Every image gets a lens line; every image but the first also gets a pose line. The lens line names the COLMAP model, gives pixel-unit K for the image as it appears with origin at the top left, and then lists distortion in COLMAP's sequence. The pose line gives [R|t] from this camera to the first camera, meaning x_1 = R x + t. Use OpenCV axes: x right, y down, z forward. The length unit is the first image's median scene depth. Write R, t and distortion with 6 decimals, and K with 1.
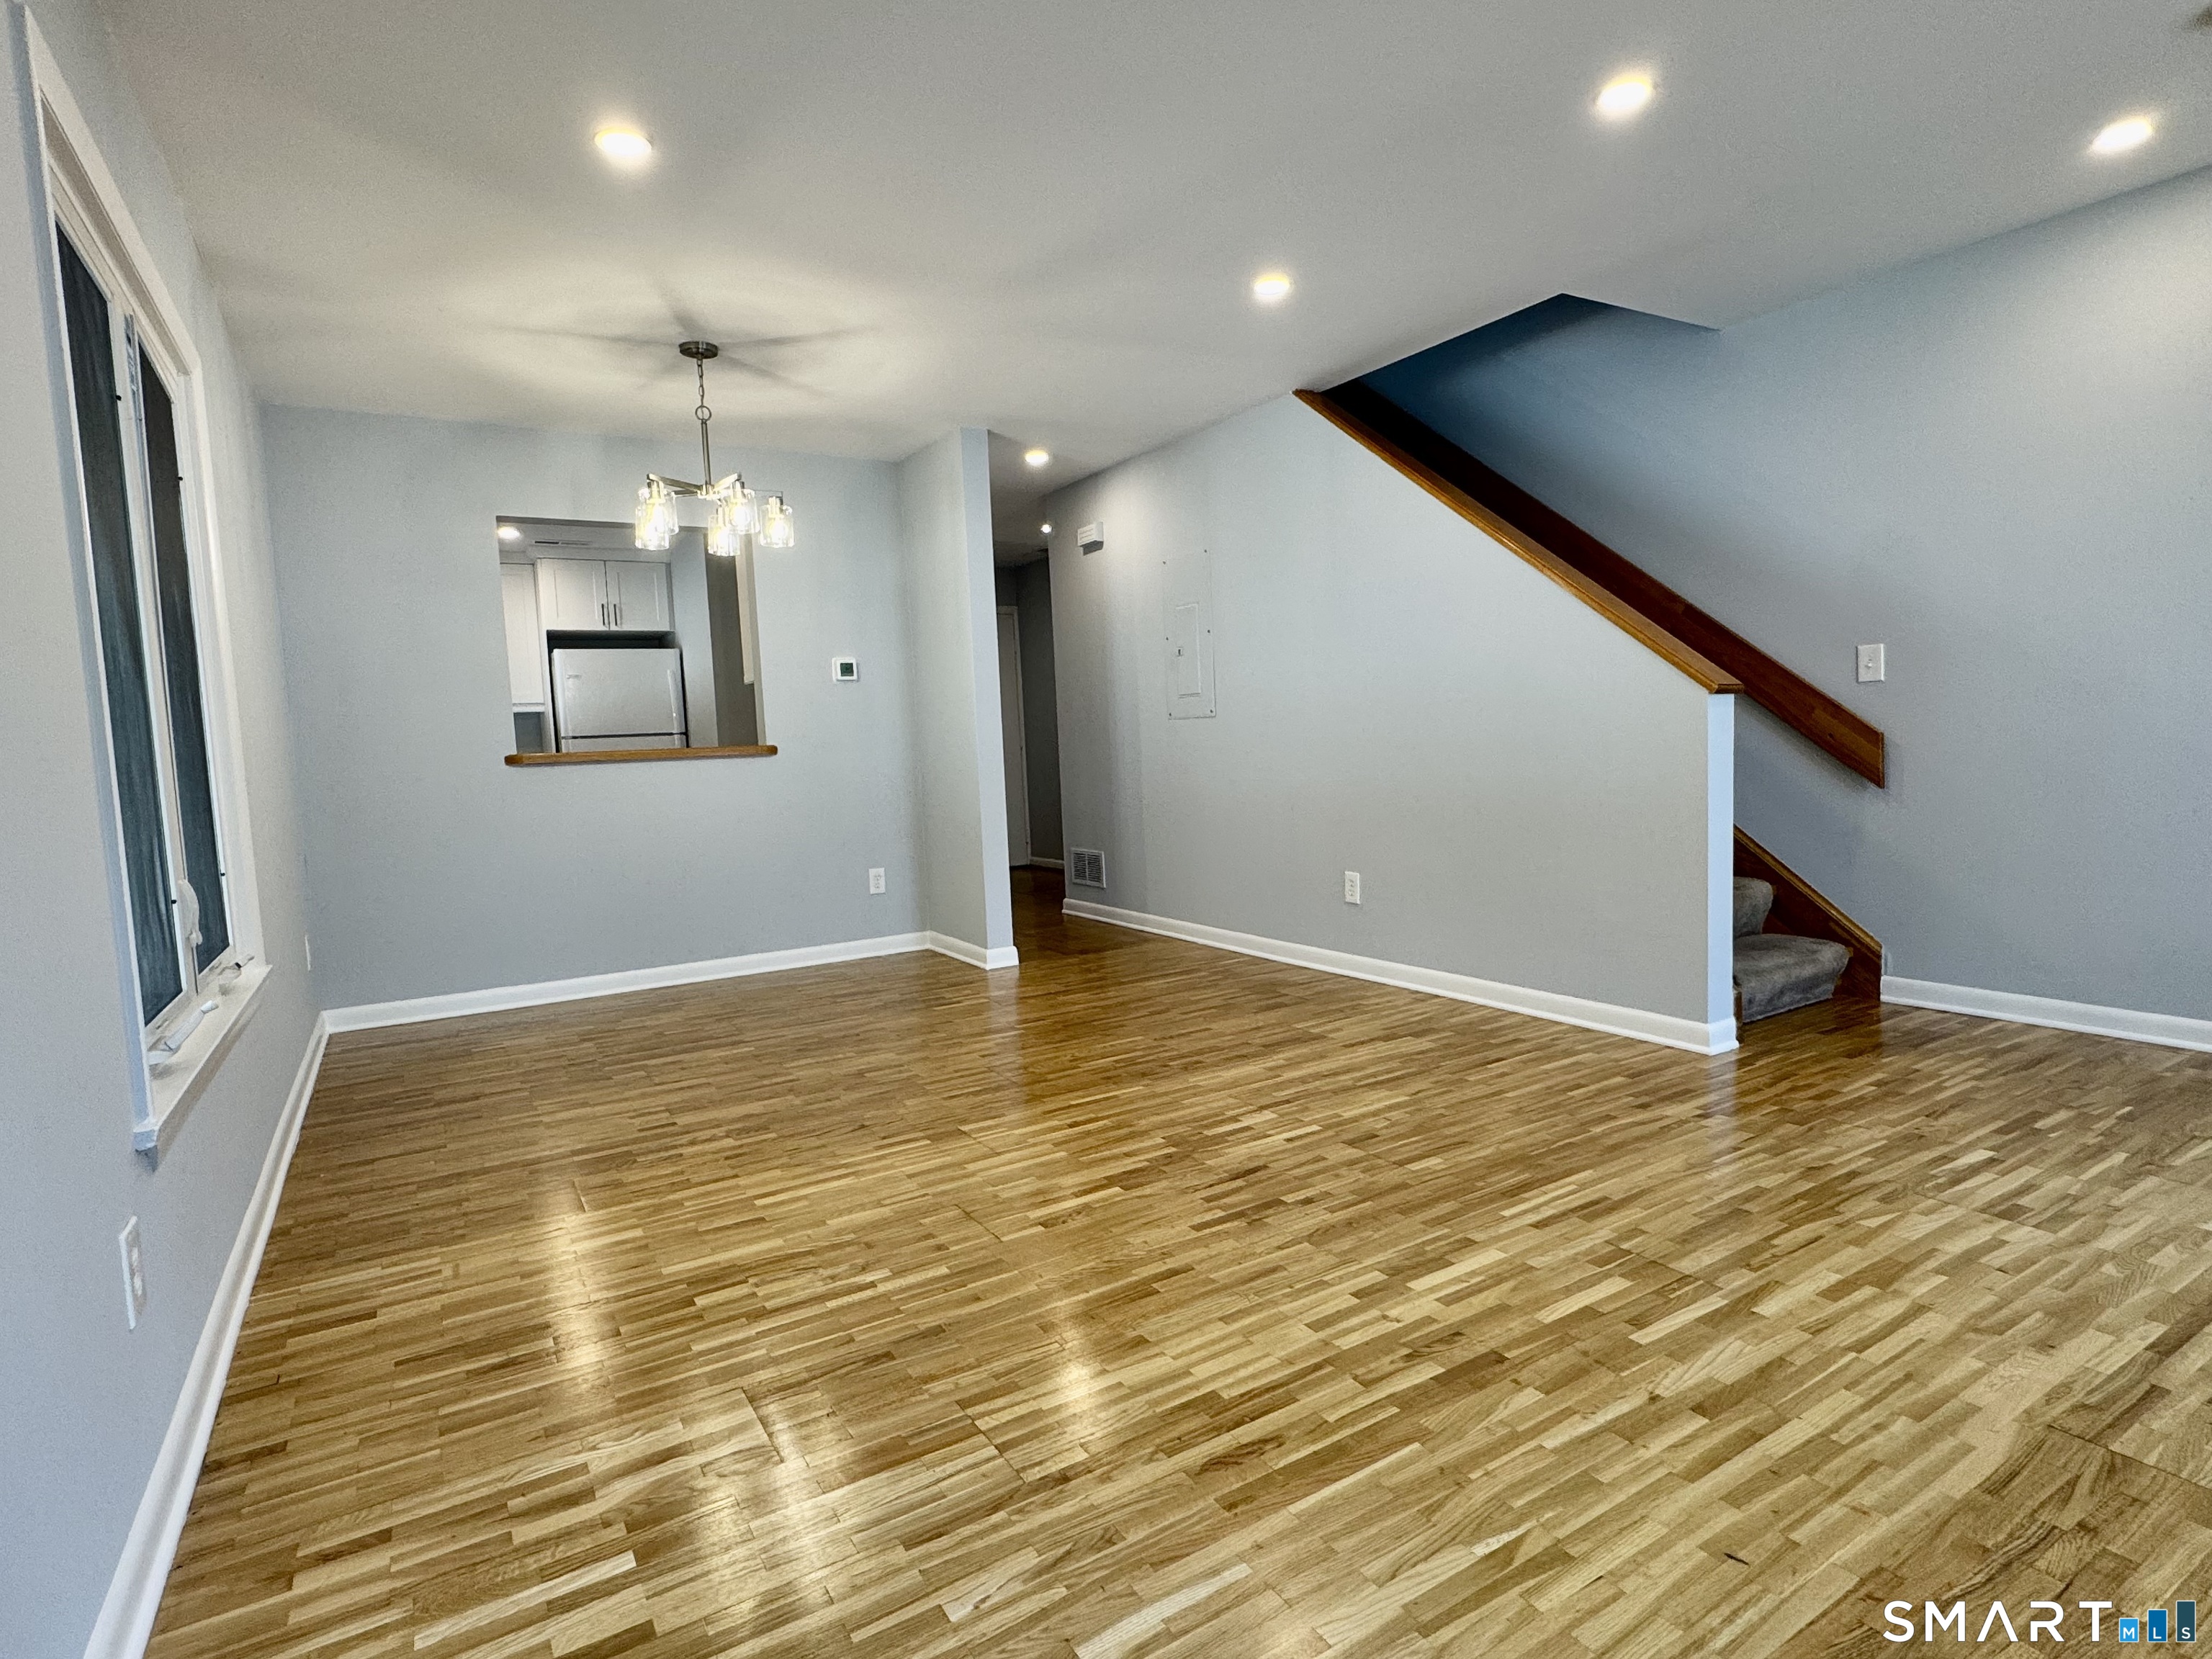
lens RADIAL K [[1151.3, 0, 1108.6], [0, 1151.3, 833.1], [0, 0, 1]] dist [-0.027080, -0.002781]
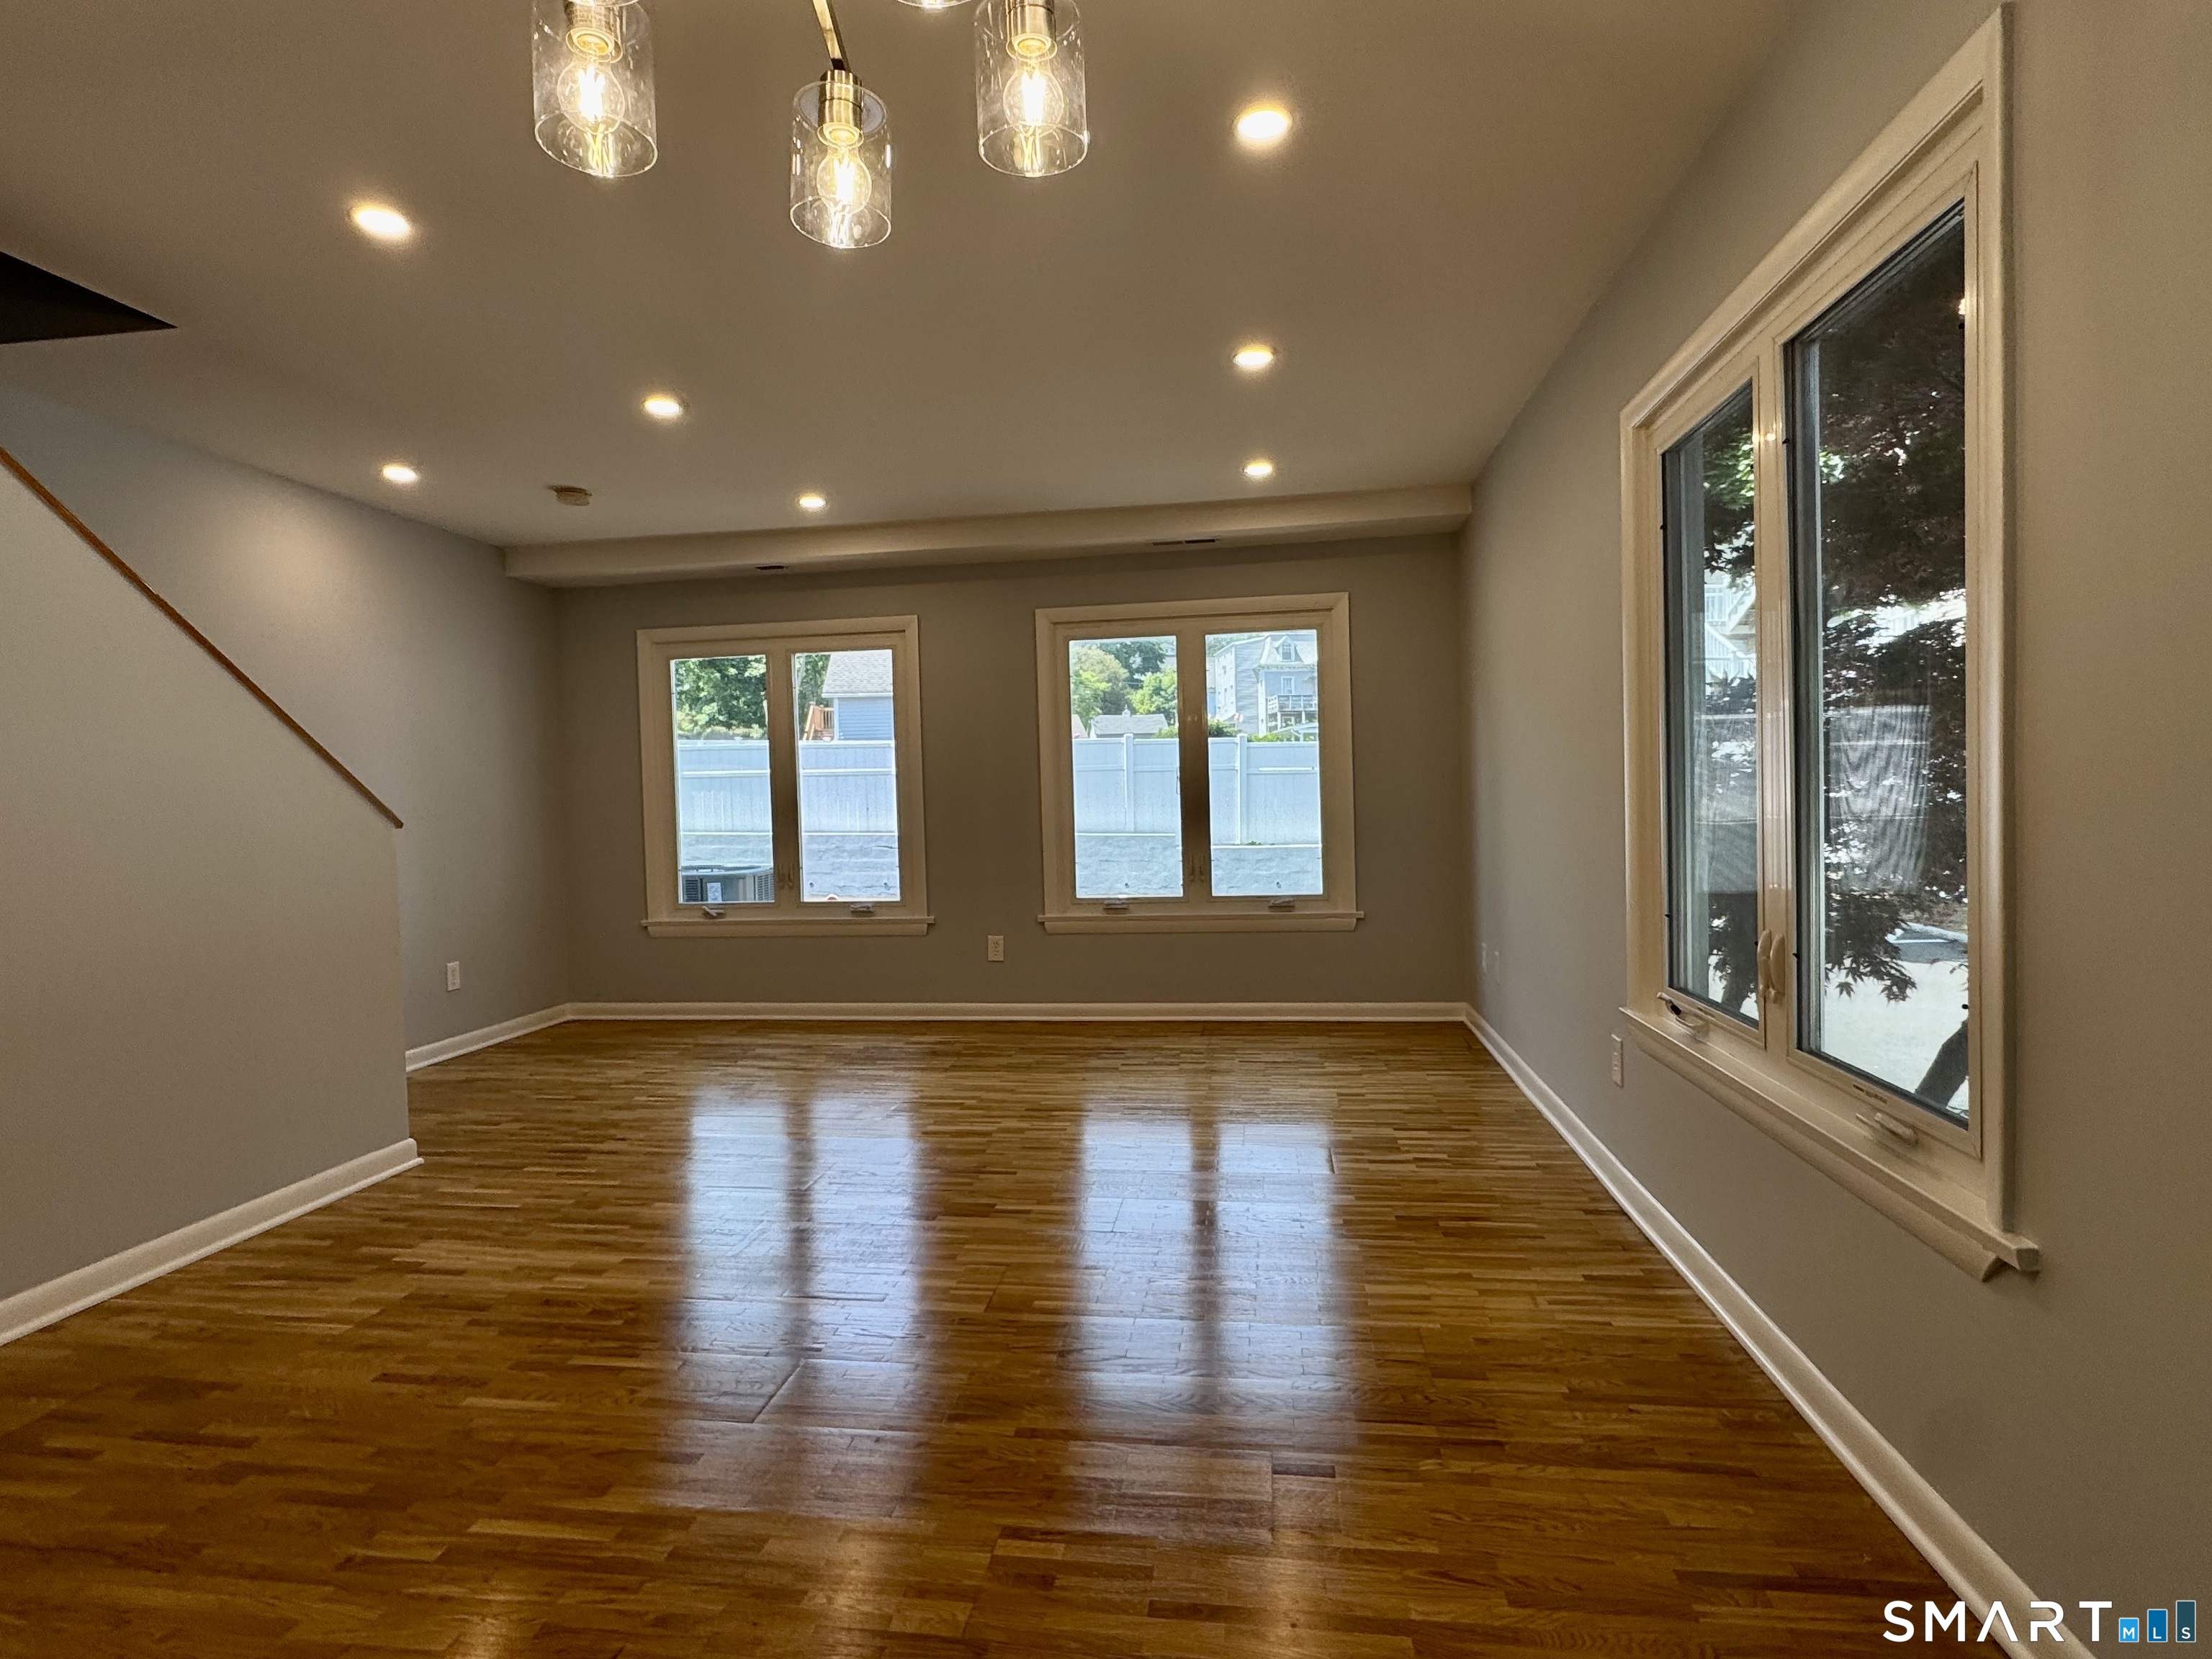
lens RADIAL K [[1151.3, 0, 1104.9], [0, 1151.3, 826.1], [0, 0, 1]] dist [-0.027080, -0.002781]
pose [[-0.771496, 0.046278, 0.634549, -0.667502], [0.108847, 0.992248, 0.059974, -0.114651], [-0.626854, 0.115339, -0.770552, 1.402708]]
